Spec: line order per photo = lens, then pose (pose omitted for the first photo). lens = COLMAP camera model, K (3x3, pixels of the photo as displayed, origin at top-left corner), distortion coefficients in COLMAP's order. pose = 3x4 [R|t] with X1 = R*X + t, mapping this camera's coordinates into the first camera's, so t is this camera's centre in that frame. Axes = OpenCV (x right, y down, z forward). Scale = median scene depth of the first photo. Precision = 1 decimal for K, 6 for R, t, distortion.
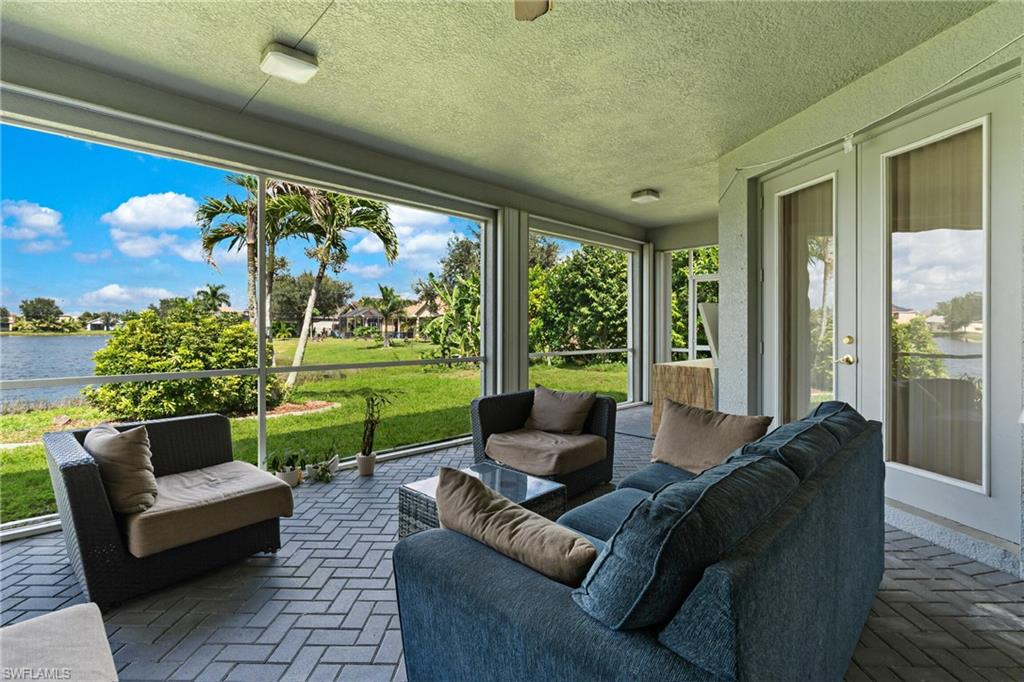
lens RADIAL K [[470.8, 0, 513.7], [0, 470.8, 330.3], [0, 0, 1]] dist [-0.000981, -0.000180]
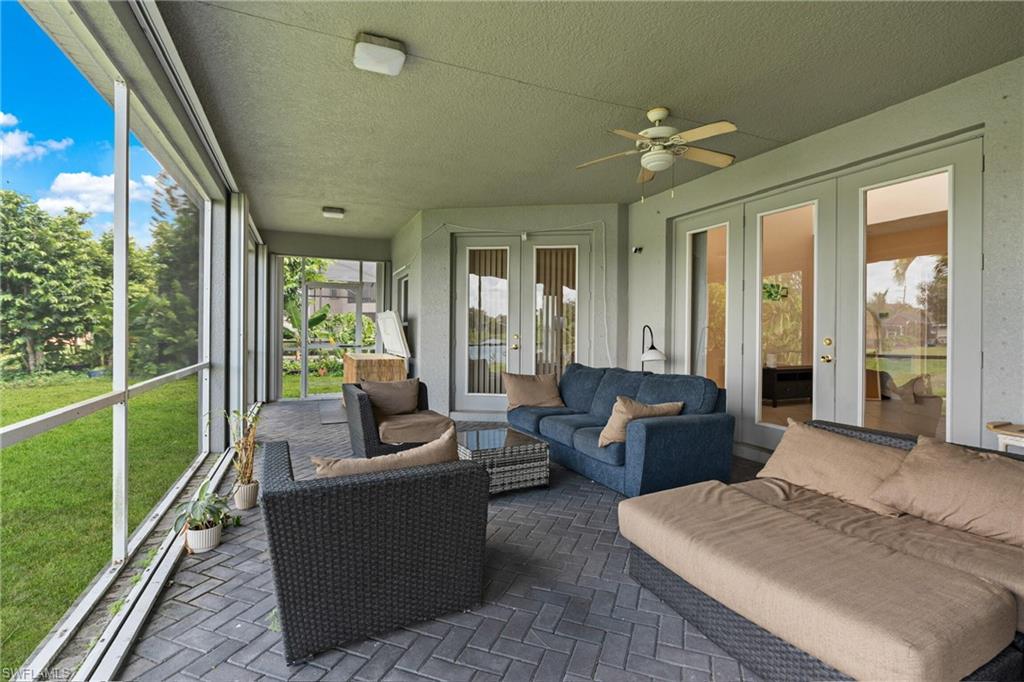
lens RADIAL K [[470.8, 0, 513.7], [0, 470.8, 330.3], [0, 0, 1]] dist [-0.000981, -0.000180]
pose [[0.354645, -0.006839, 0.934976, -0.245758], [0.001697, 0.999976, 0.006671, -0.002332], [-0.934999, -0.000780, 0.354648, 0.068458]]
